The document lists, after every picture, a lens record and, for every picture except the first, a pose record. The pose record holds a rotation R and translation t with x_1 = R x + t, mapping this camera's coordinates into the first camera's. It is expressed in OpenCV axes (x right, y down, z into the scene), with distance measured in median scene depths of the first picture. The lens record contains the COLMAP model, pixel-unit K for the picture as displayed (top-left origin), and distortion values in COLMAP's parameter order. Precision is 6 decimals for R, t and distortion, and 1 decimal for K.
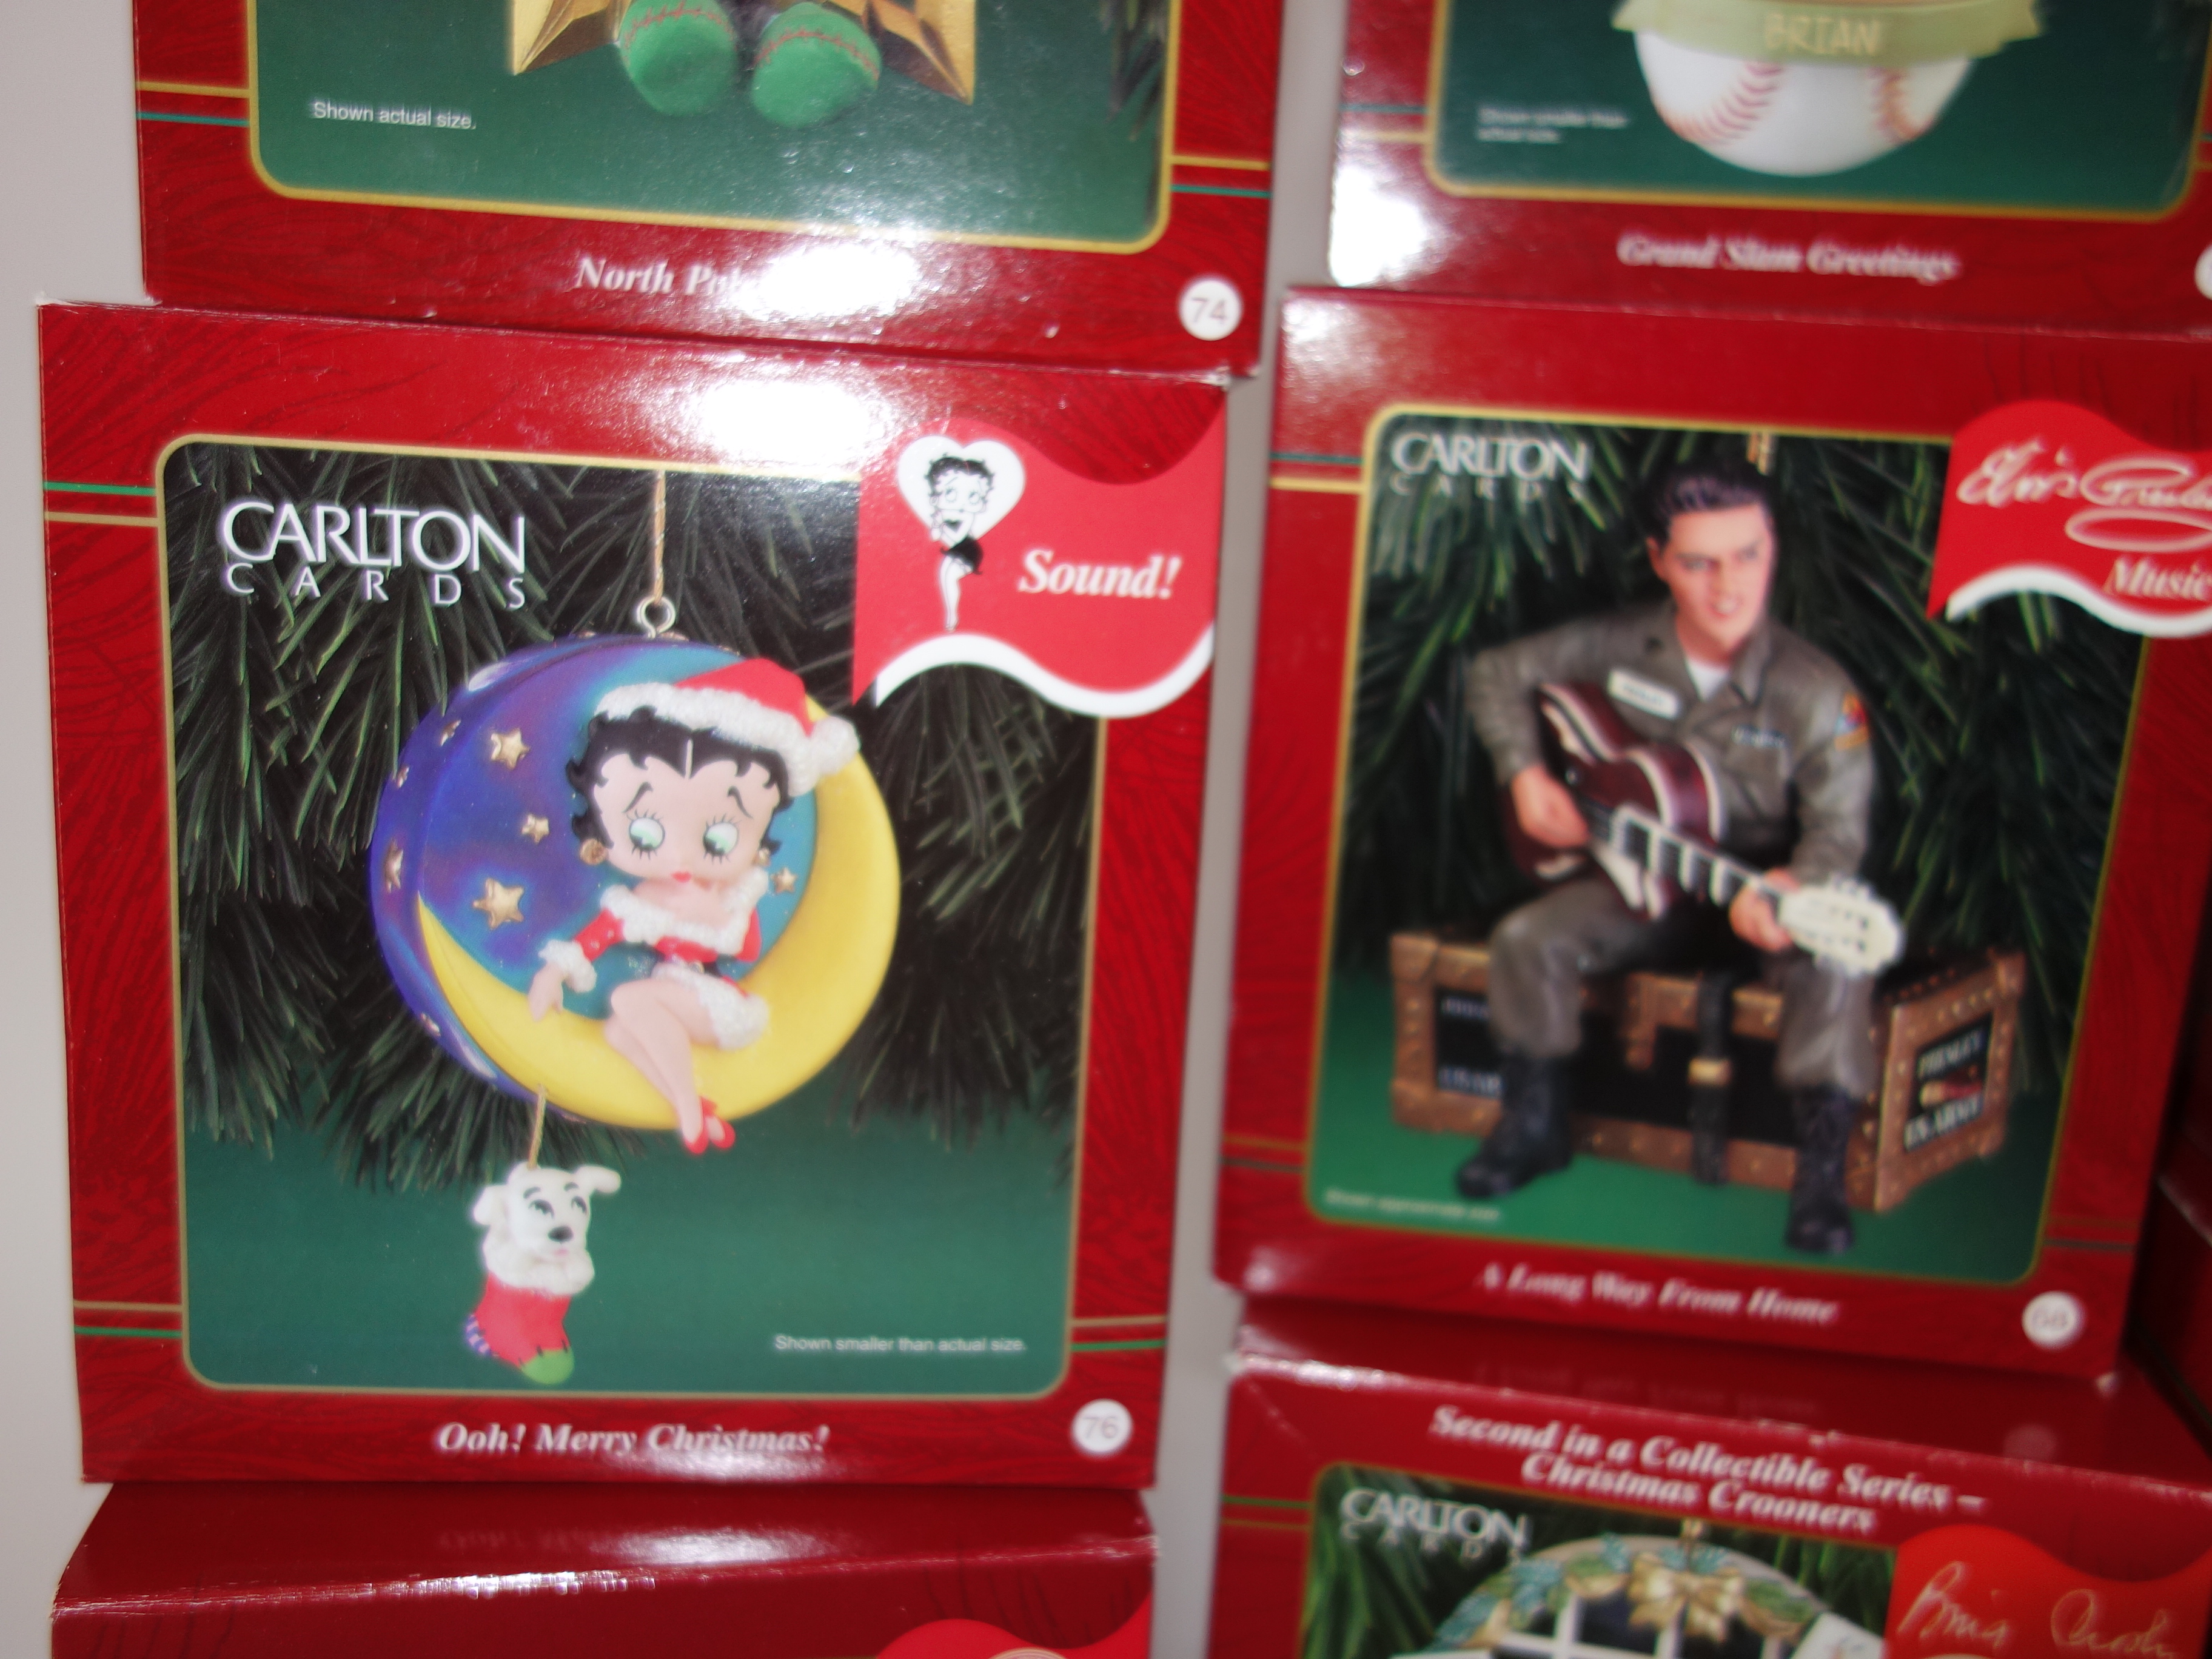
lens RADIAL K [[1970.5, 0, 1106.0], [0, 1970.5, 829.5], [0, 0, 1]] dist [0.012933, -0.020843]
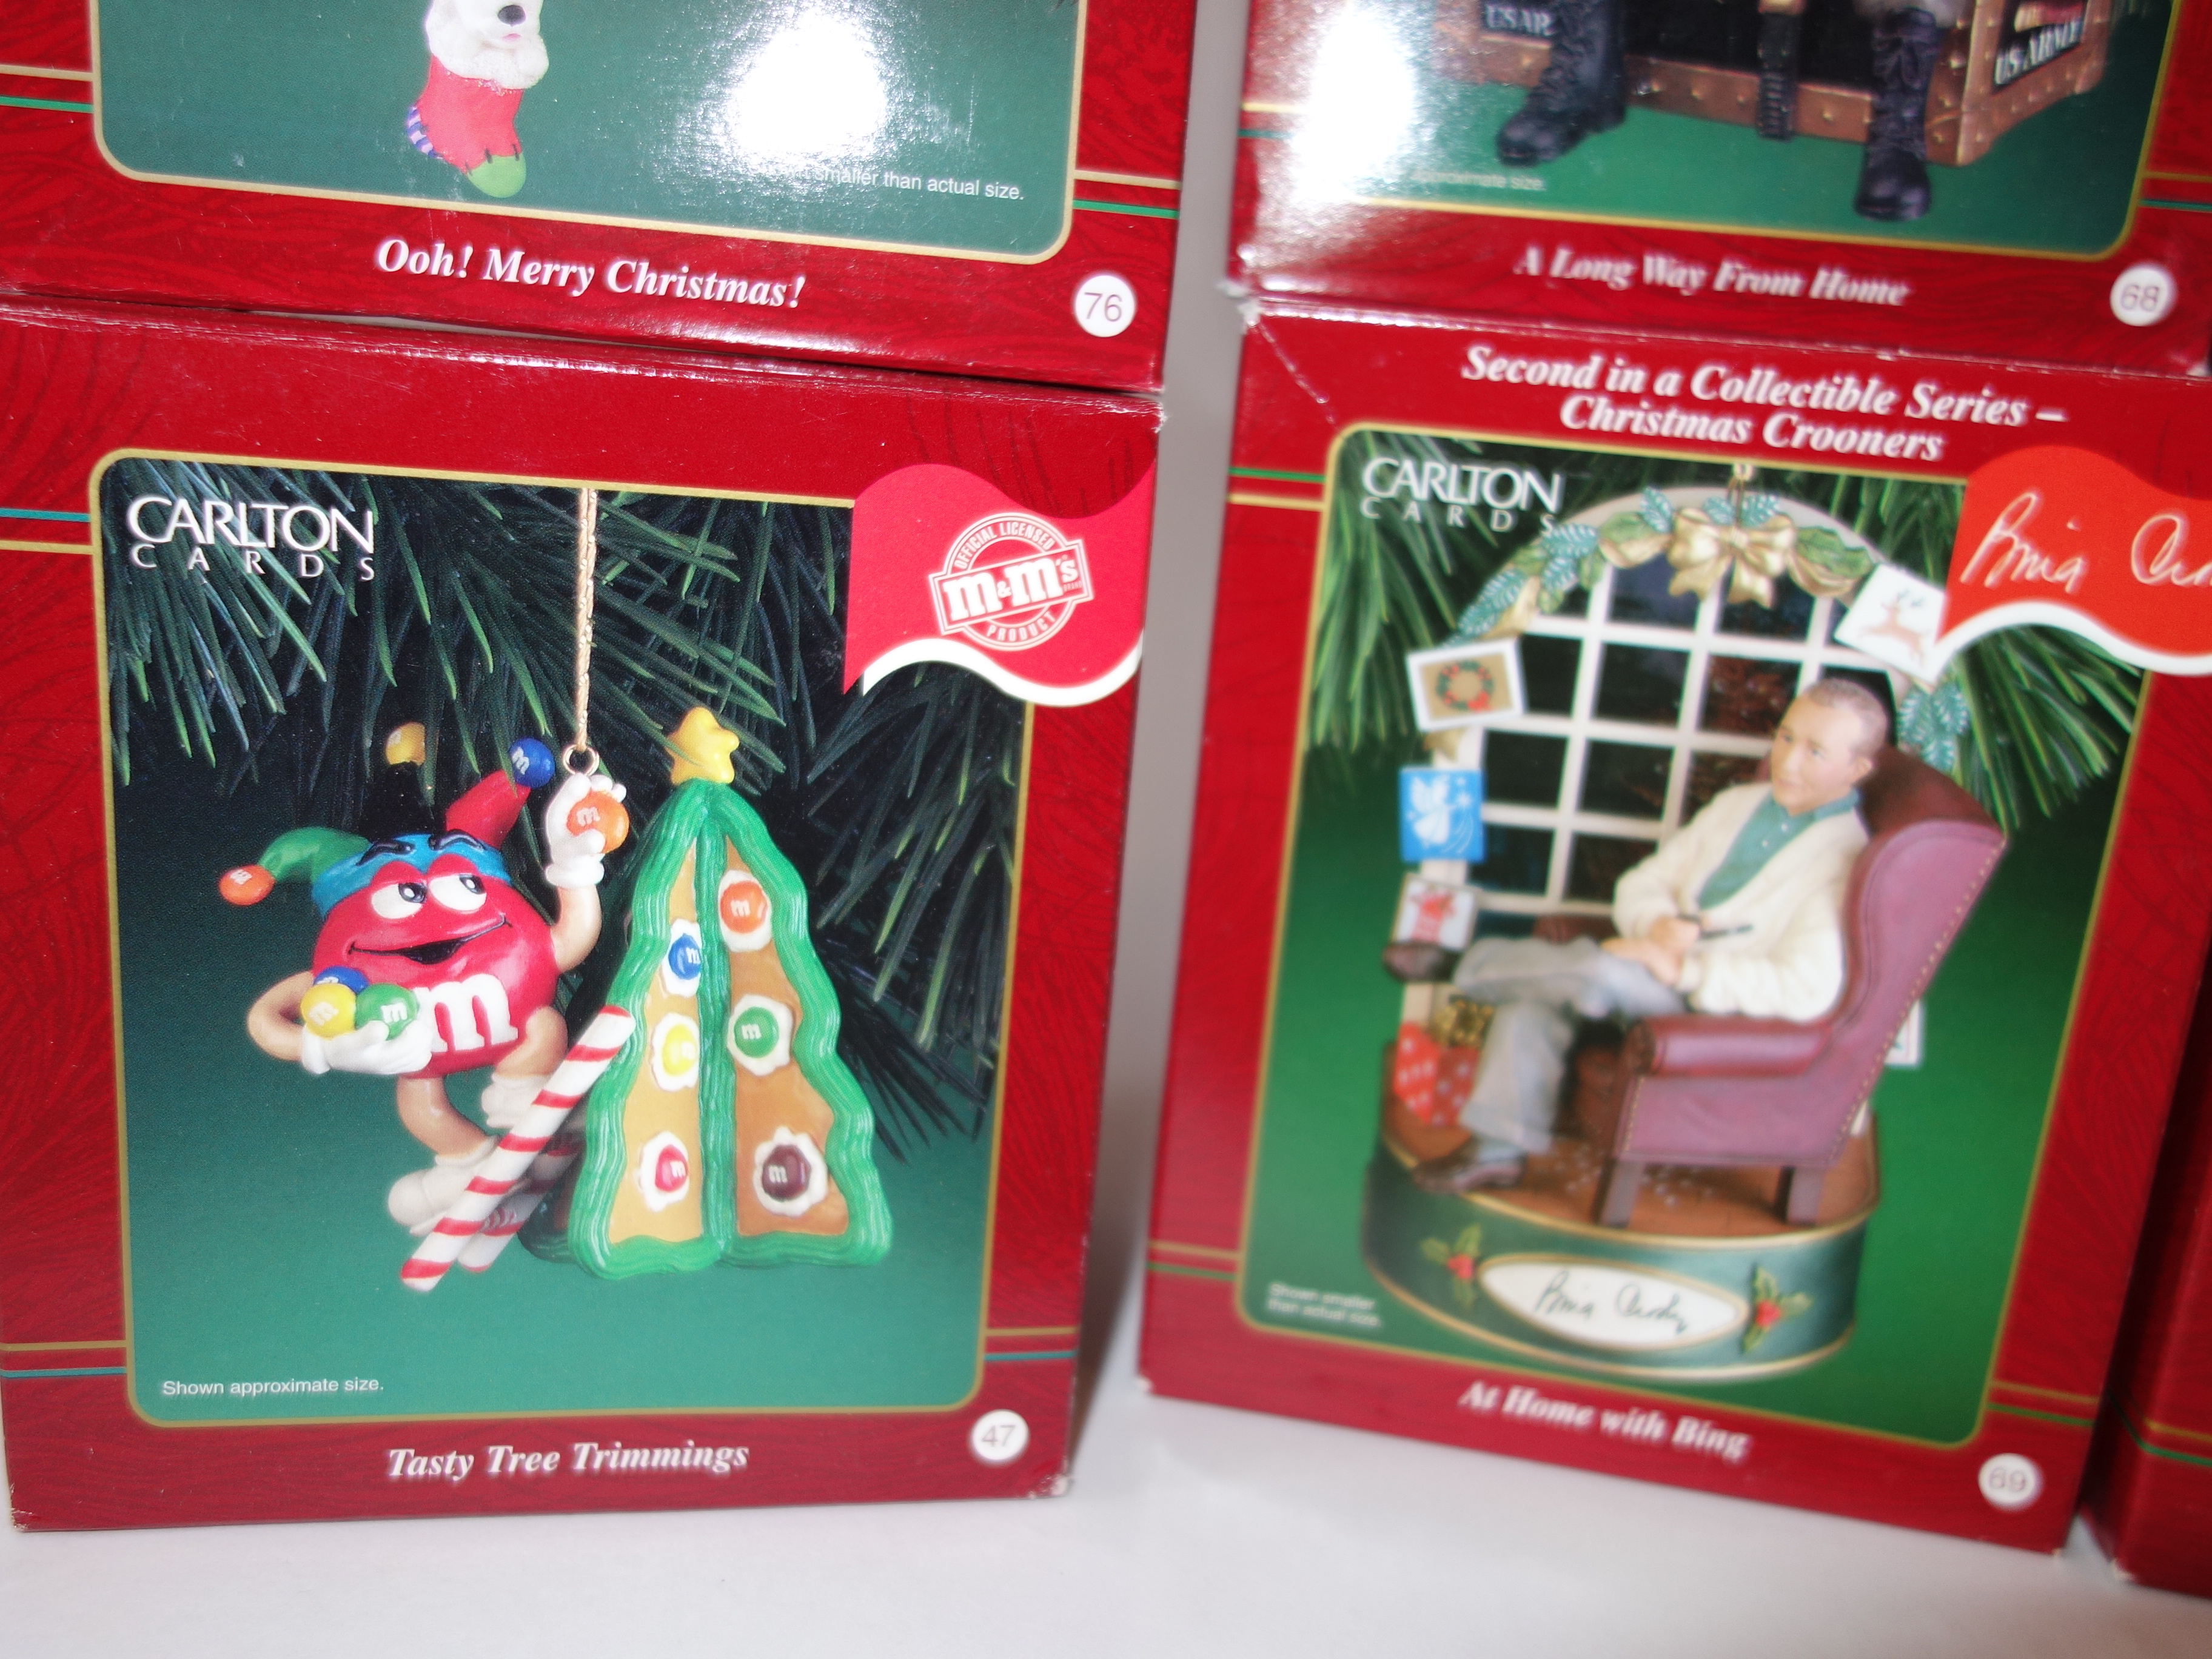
lens RADIAL K [[1970.5, 0, 1106.0], [0, 1970.5, 829.5], [0, 0, 1]] dist [0.012933, -0.020843]
pose [[0.999641, 0.026667, -0.002604, 0.007474], [-0.026464, 0.997864, 0.059733, 0.499003], [0.004191, -0.059643, 0.998211, 0.074354]]
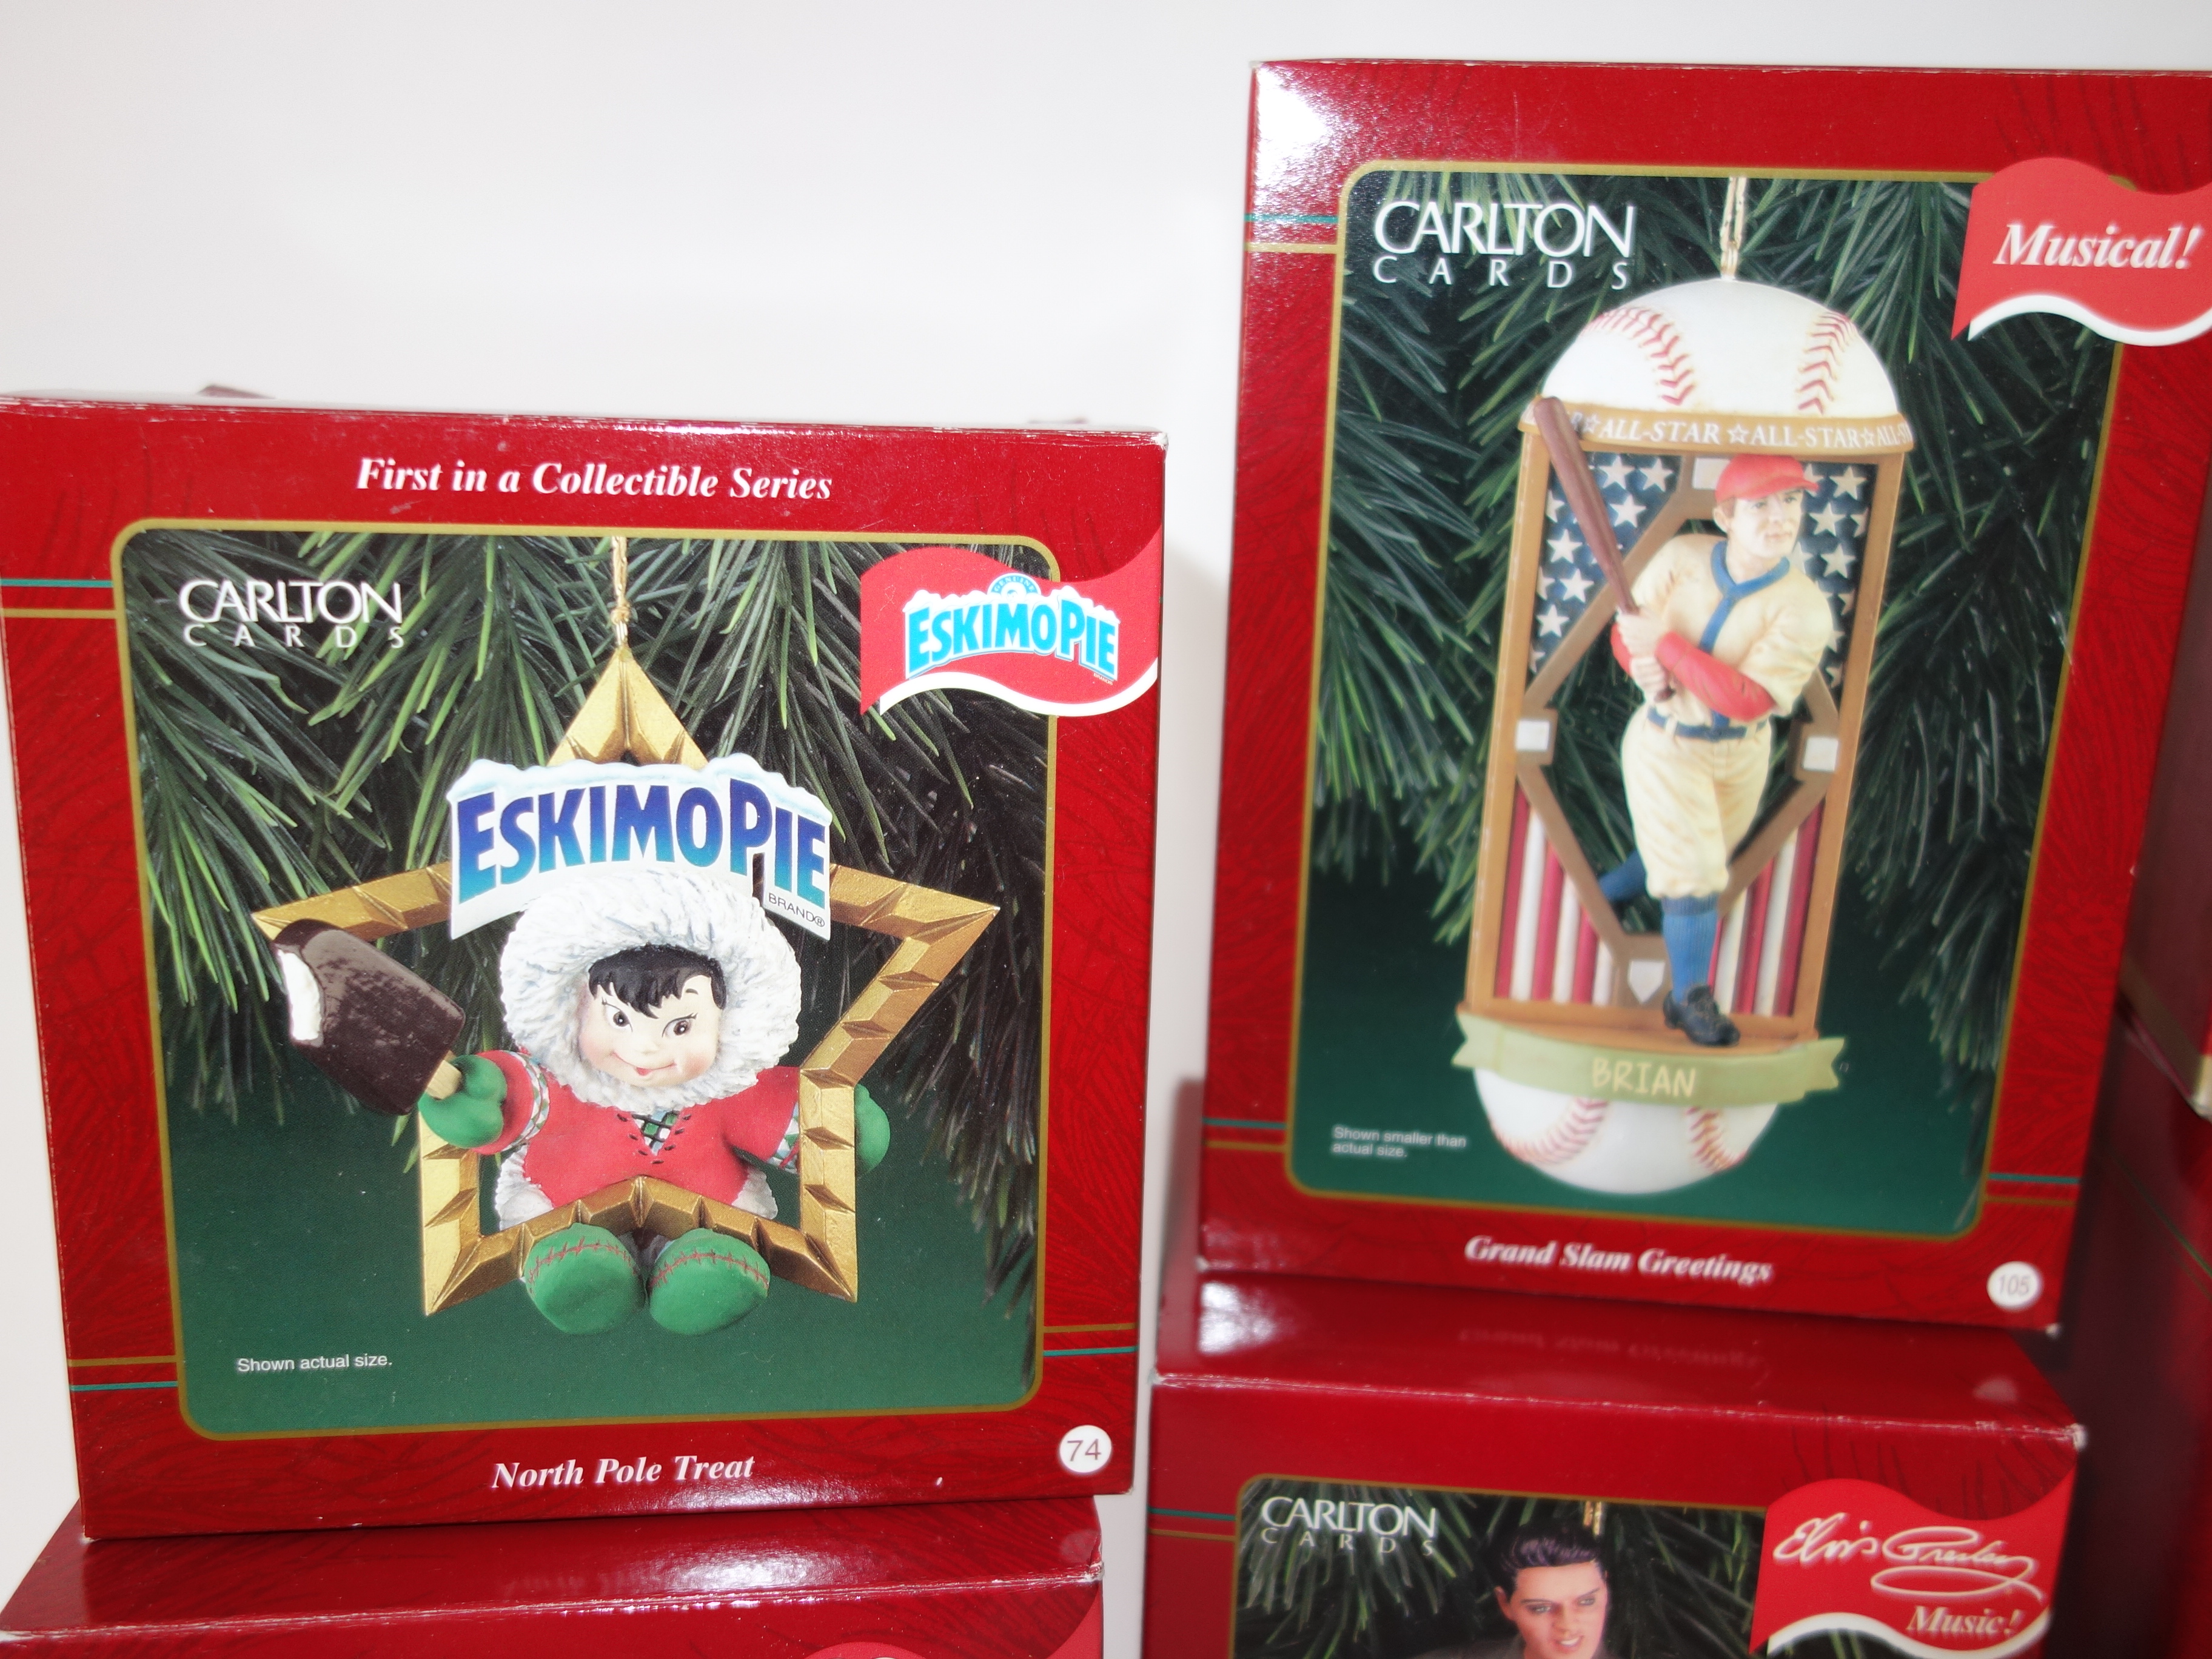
lens RADIAL K [[1970.5, 0, 1106.0], [0, 1970.5, 829.5], [0, 0, 1]] dist [0.012933, -0.020843]
pose [[0.998663, -0.033199, 0.039614, 0.028757], [0.032087, 0.999082, 0.028381, -0.561834], [-0.040520, -0.027072, 0.998812, -0.063211]]
